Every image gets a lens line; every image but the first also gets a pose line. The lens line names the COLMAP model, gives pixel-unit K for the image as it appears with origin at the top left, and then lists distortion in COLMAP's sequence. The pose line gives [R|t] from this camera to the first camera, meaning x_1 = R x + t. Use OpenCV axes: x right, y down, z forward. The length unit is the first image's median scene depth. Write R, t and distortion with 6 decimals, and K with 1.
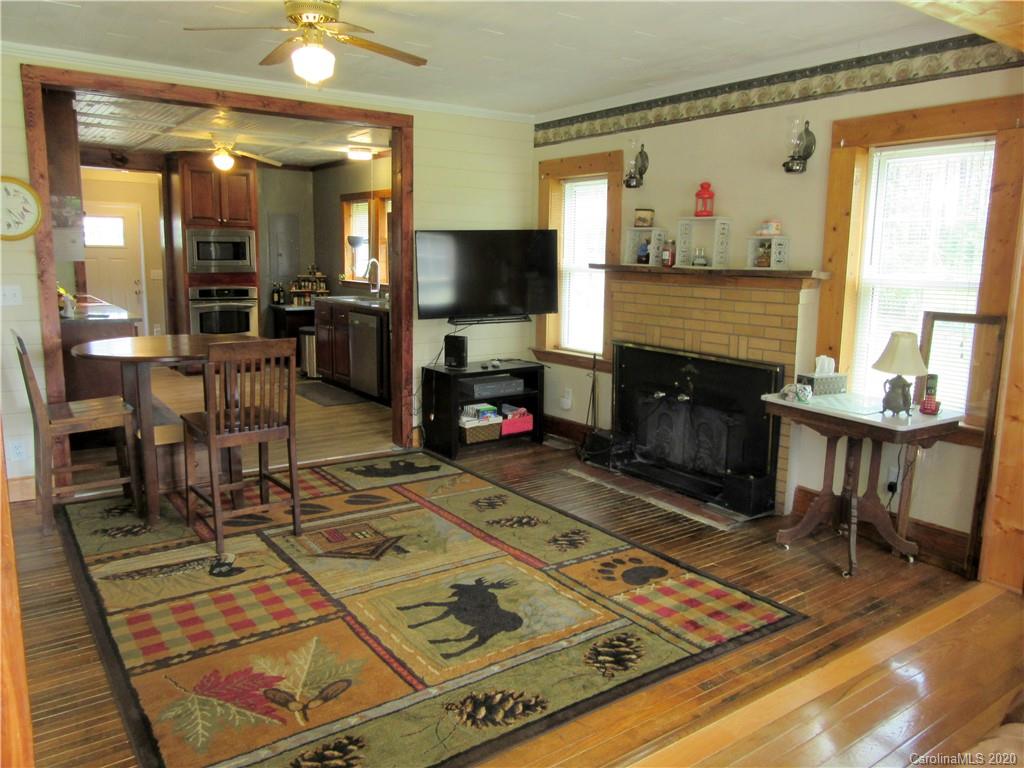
lens RADIAL K [[766.4, 0, 510.6], [0, 766.4, 381.4], [0, 0, 1]] dist [-0.039946, 0.030639]
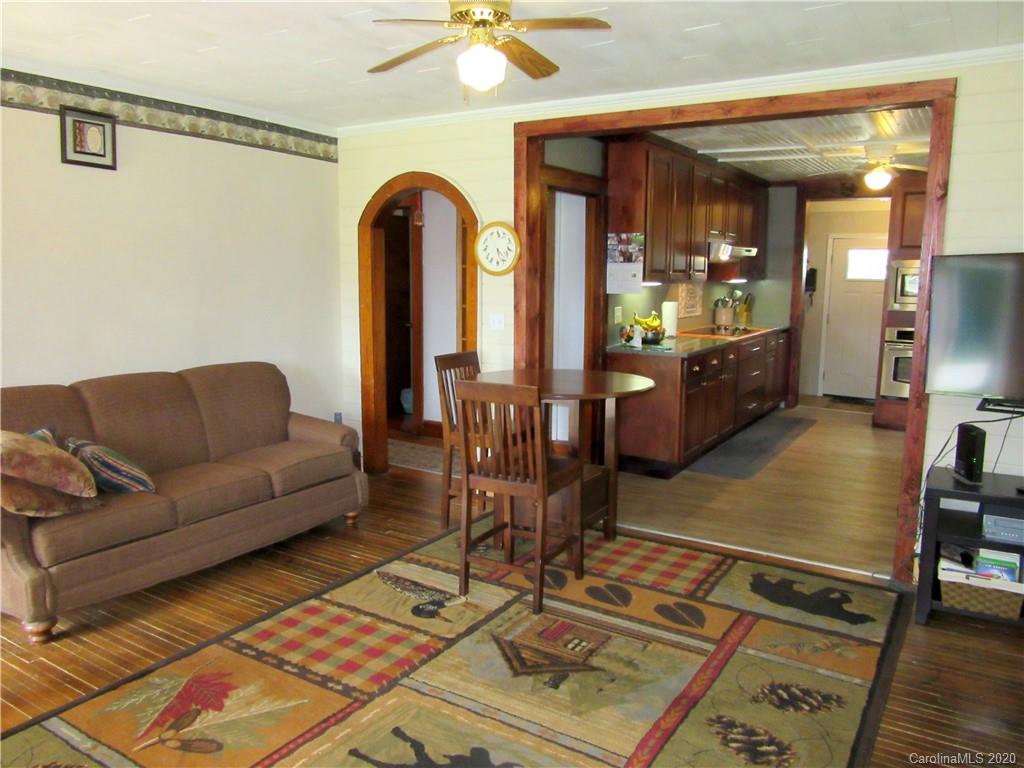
lens RADIAL K [[766.4, 0, 510.6], [0, 766.4, 381.4], [0, 0, 1]] dist [-0.039946, 0.030639]
pose [[0.376445, 0.117280, -0.918986, 0.474142], [-0.156681, 0.985725, 0.061616, -0.105319], [0.913094, 0.120793, 0.389447, 0.603184]]
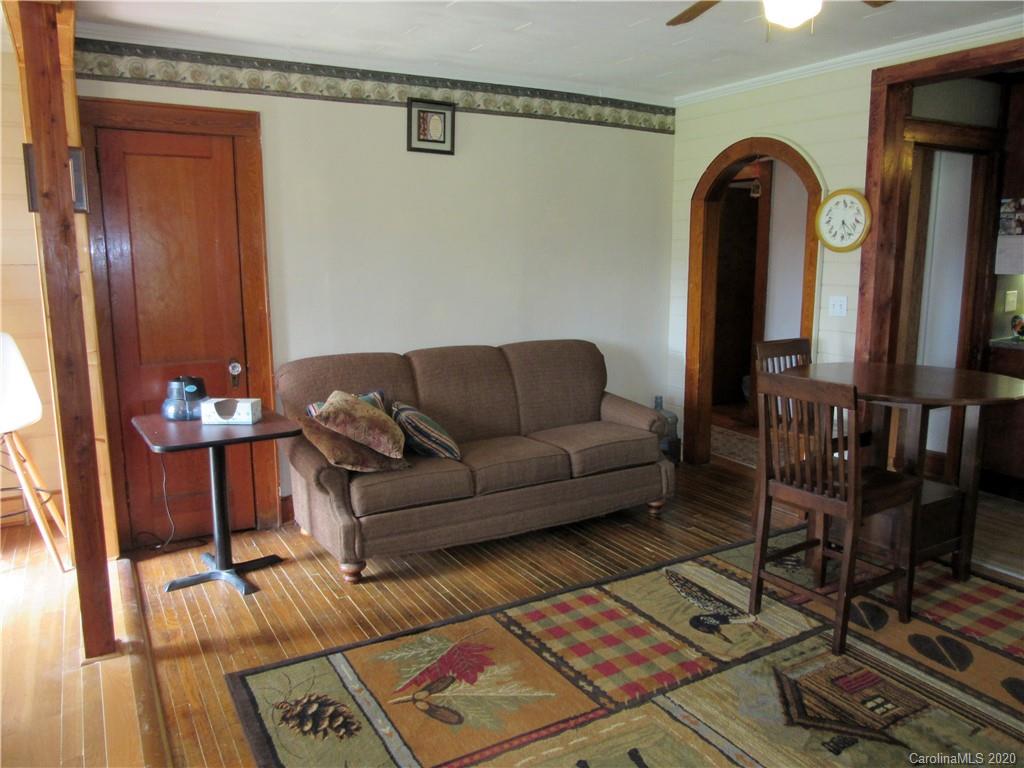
lens RADIAL K [[766.4, 0, 510.6], [0, 766.4, 381.4], [0, 0, 1]] dist [-0.039946, 0.030639]
pose [[-0.094117, 0.152452, -0.983819, 0.423088], [-0.165168, 0.972120, 0.166440, -0.119473], [0.981764, 0.178161, -0.066313, 0.695197]]
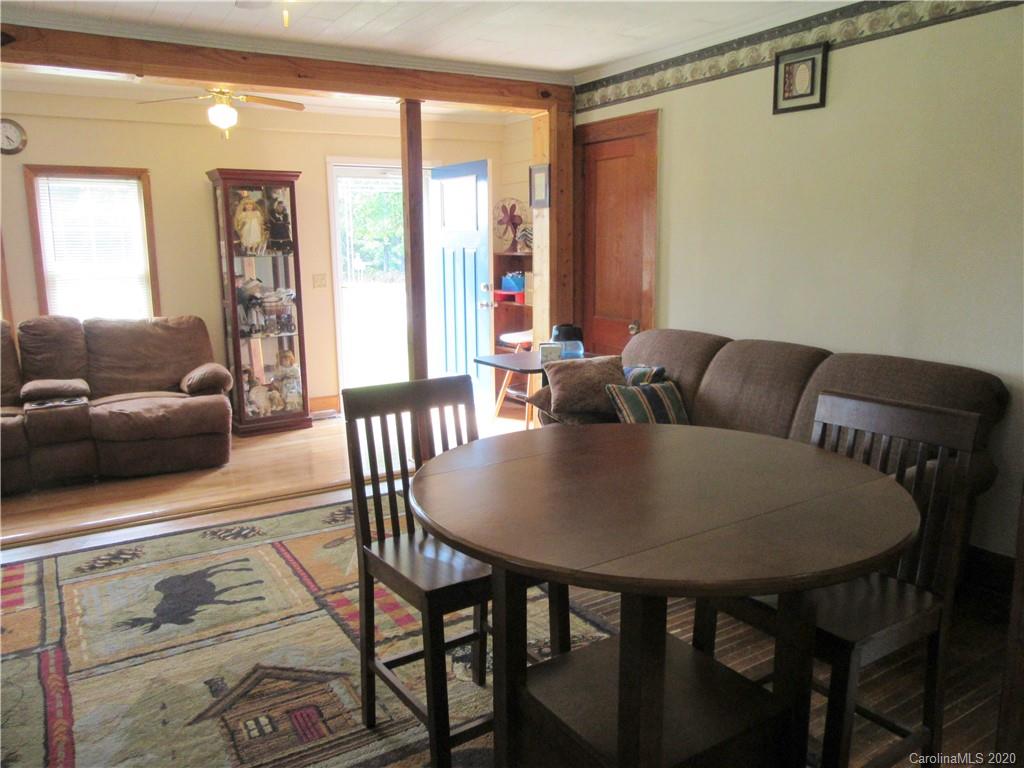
lens RADIAL K [[766.4, 0, 510.6], [0, 766.4, 381.4], [0, 0, 1]] dist [-0.039946, 0.030639]
pose [[-0.998195, -0.015967, 0.057896, -0.417877], [0.004586, 0.940931, 0.338568, -0.243556], [-0.059883, 0.338222, -0.939159, 1.454490]]
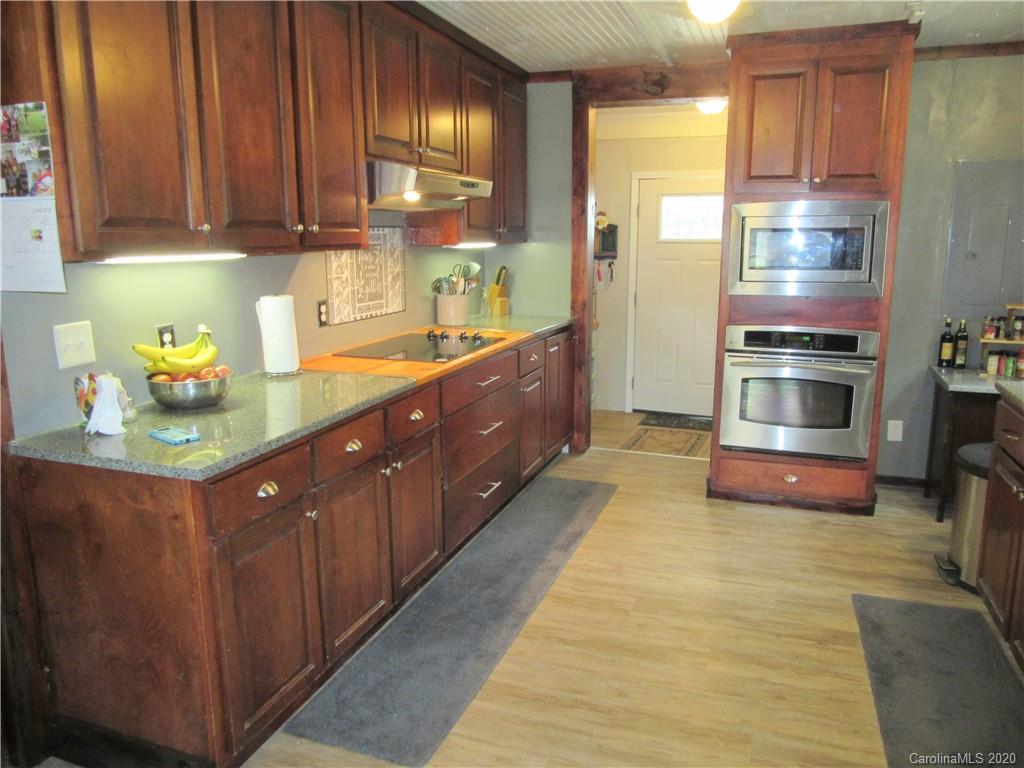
lens RADIAL K [[766.4, 0, 510.6], [0, 766.4, 381.4], [0, 0, 1]] dist [-0.039946, 0.030639]
pose [[0.566713, 0.133058, -0.813100, -0.217207], [-0.125627, 0.989289, 0.074331, -0.230442], [0.814281, 0.060023, 0.577359, 1.317427]]
